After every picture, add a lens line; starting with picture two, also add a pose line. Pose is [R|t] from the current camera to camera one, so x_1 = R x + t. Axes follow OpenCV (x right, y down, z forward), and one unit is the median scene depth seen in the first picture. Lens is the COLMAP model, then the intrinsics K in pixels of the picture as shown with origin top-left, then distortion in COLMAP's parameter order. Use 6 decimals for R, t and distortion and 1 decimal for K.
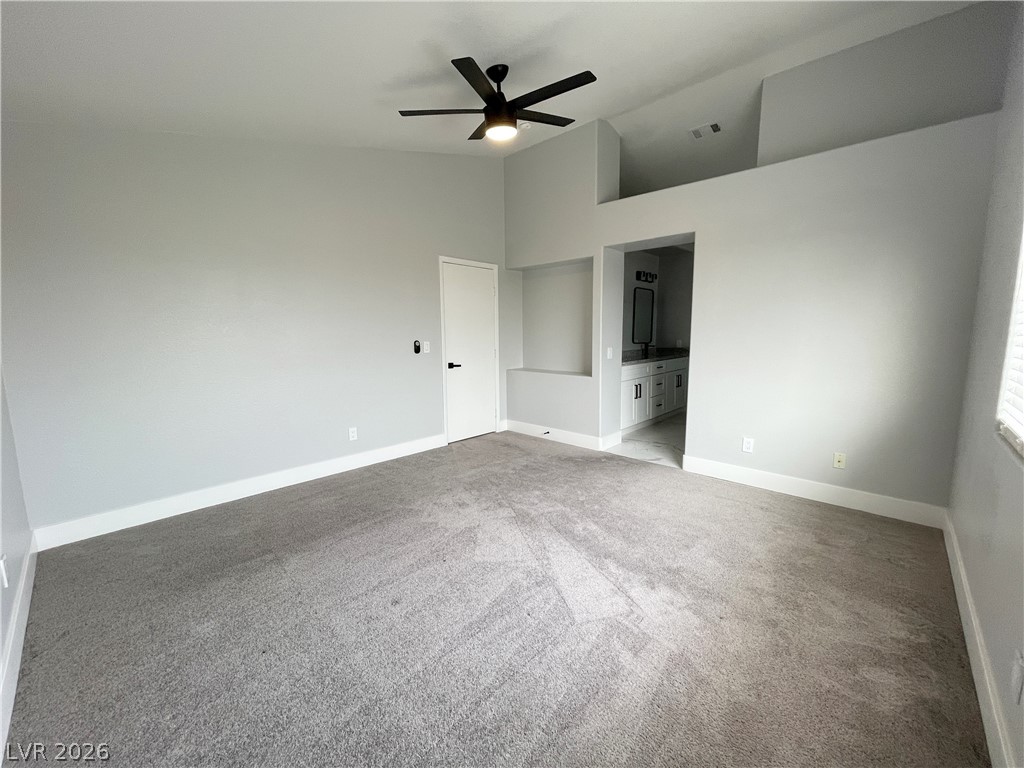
lens RADIAL K [[410.5, 0, 519.0], [0, 410.5, 383.7], [0, 0, 1]] dist [-0.000989, 0.000352]
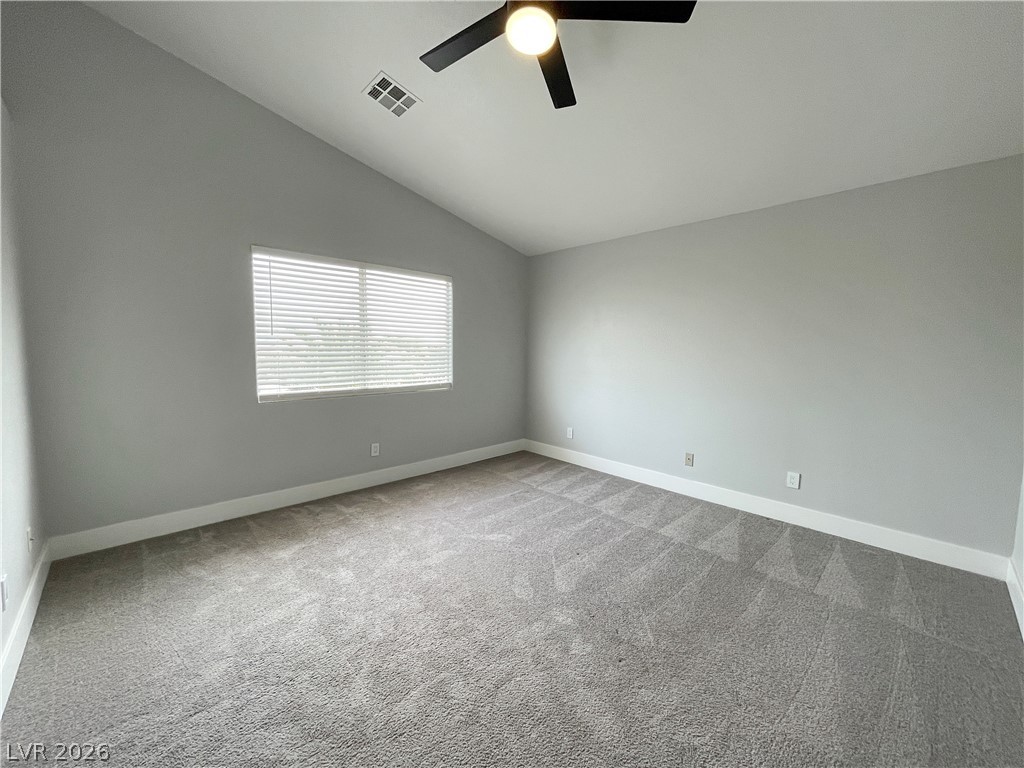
lens RADIAL K [[410.5, 0, 512.5], [0, 410.5, 381.8], [0, 0, 1]] dist [-0.000989, 0.000352]
pose [[-0.998138, -0.004820, 0.060797, -0.055329], [0.008235, 0.977090, 0.212668, -0.217776], [-0.060430, 0.212773, -0.975231, 1.649787]]
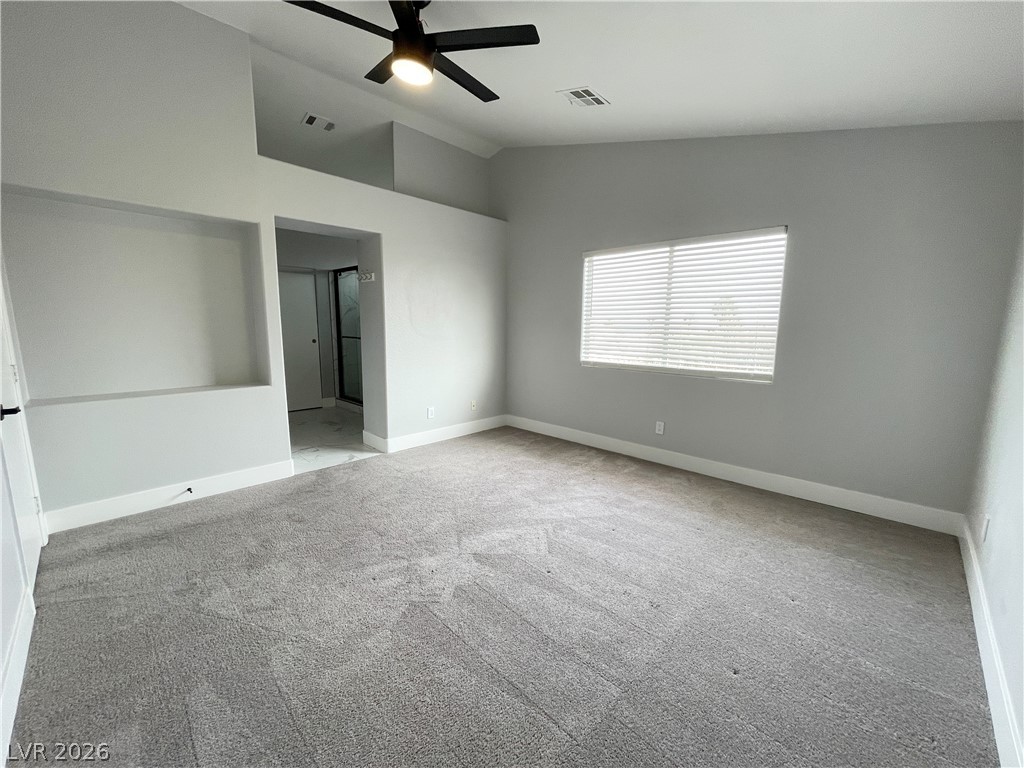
lens RADIAL K [[410.5, 0, 515.9], [0, 410.5, 381.2], [0, 0, 1]] dist [-0.000989, 0.000352]
pose [[0.008767, -0.130862, 0.991362, -0.863904], [0.120683, 0.984292, 0.128861, -0.101306], [-0.992652, 0.118511, 0.024422, 0.825046]]
